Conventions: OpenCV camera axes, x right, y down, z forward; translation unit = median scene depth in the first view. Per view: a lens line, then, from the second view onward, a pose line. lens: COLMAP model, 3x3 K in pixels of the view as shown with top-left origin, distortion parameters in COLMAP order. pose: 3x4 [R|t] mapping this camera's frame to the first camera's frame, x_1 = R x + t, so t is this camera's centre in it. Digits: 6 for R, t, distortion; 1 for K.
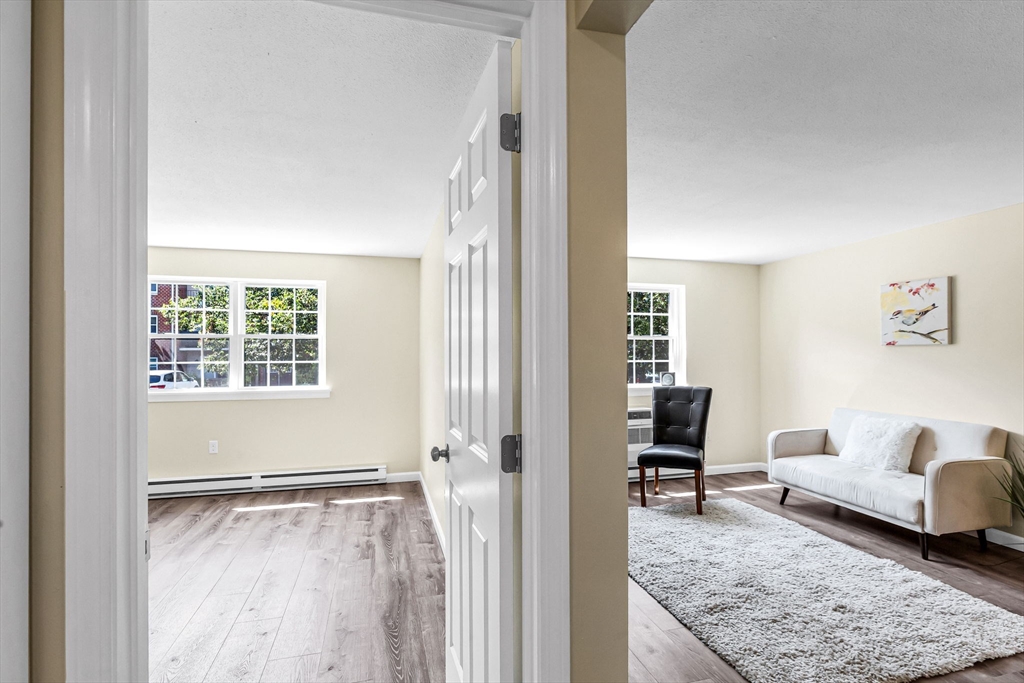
lens RADIAL K [[496.8, 0, 517.3], [0, 496.8, 358.8], [0, 0, 1]] dist [-0.001083, -0.001476]
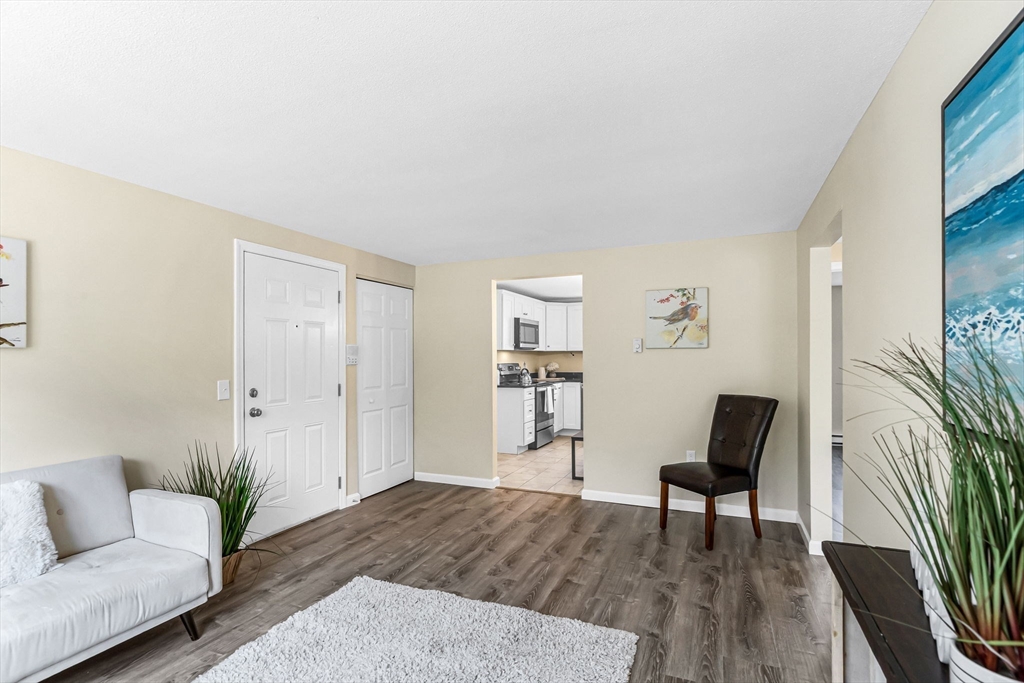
lens RADIAL K [[496.8, 0, 514.5], [0, 496.8, 352.7], [0, 0, 1]] dist [-0.001083, -0.001476]
pose [[-0.788817, 0.007362, 0.614584, -0.006349], [0.018162, 0.999771, 0.011335, -0.018132], [-0.614359, 0.020103, -0.788770, 1.084268]]
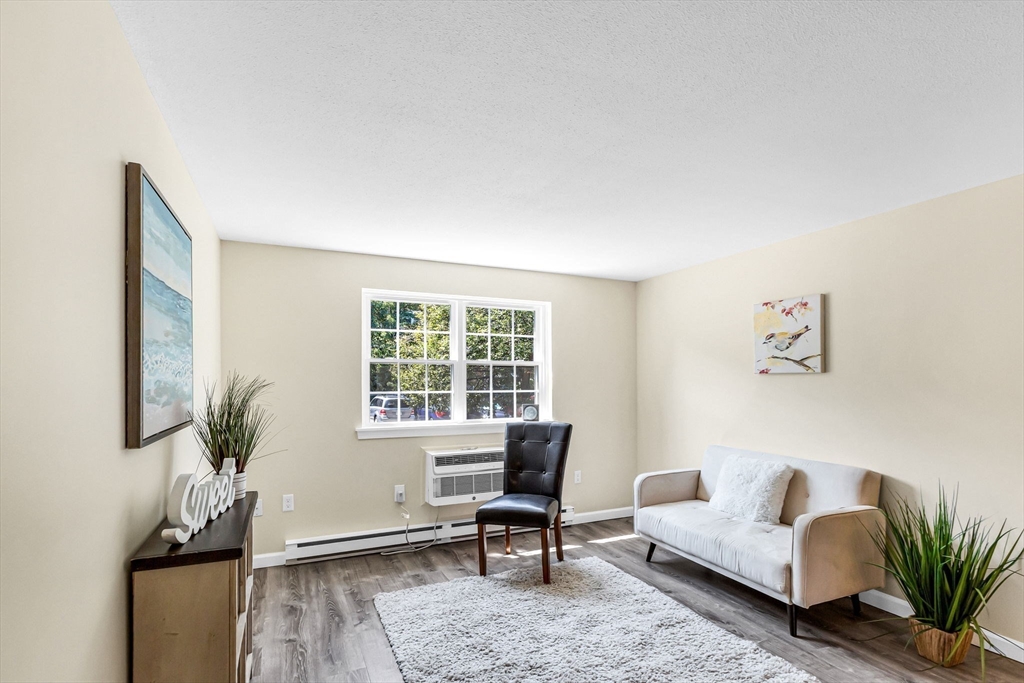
lens RADIAL K [[496.8, 0, 530.3], [0, 496.8, 386.6], [0, 0, 1]] dist [-0.001083, -0.001476]
pose [[0.986389, 0.000184, 0.164429, 0.223454], [-0.000451, 0.999999, 0.001583, -0.006305], [-0.164429, -0.001635, 0.986388, 0.227425]]
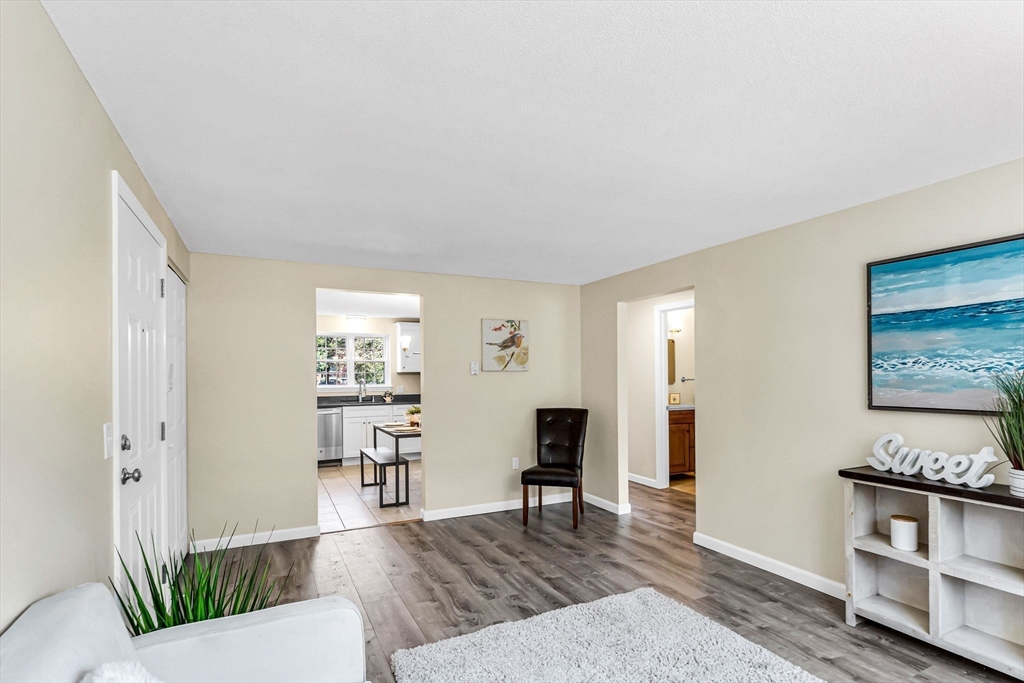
lens RADIAL K [[496.8, 0, 524.3], [0, 496.8, 375.5], [0, 0, 1]] dist [-0.001083, -0.001476]
pose [[-0.975740, 0.002856, -0.218914, 0.638776], [-0.001143, 0.999835, 0.018137, -0.020981], [0.218930, 0.017948, -0.975576, 1.258094]]
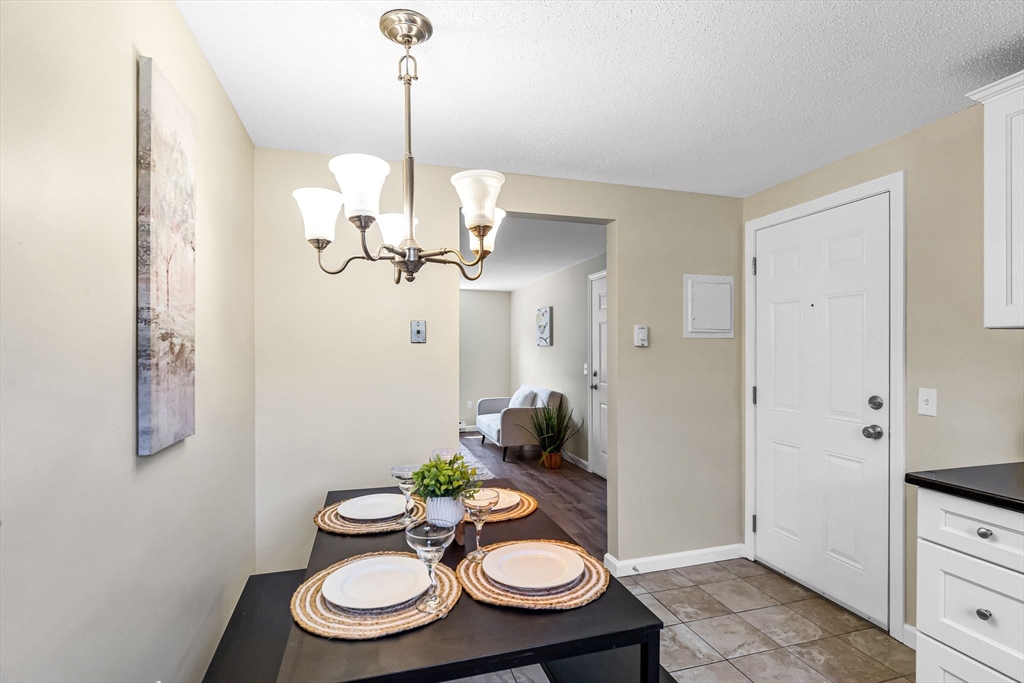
lens RADIAL K [[496.8, 0, 508.7], [0, 496.8, 343.3], [0, 0, 1]] dist [-0.001083, -0.001476]
pose [[0.999728, 0.010776, 0.020676, 0.668995], [-0.010061, 0.999358, -0.034386, 0.023151], [-0.021033, 0.034169, 0.999195, -0.717024]]
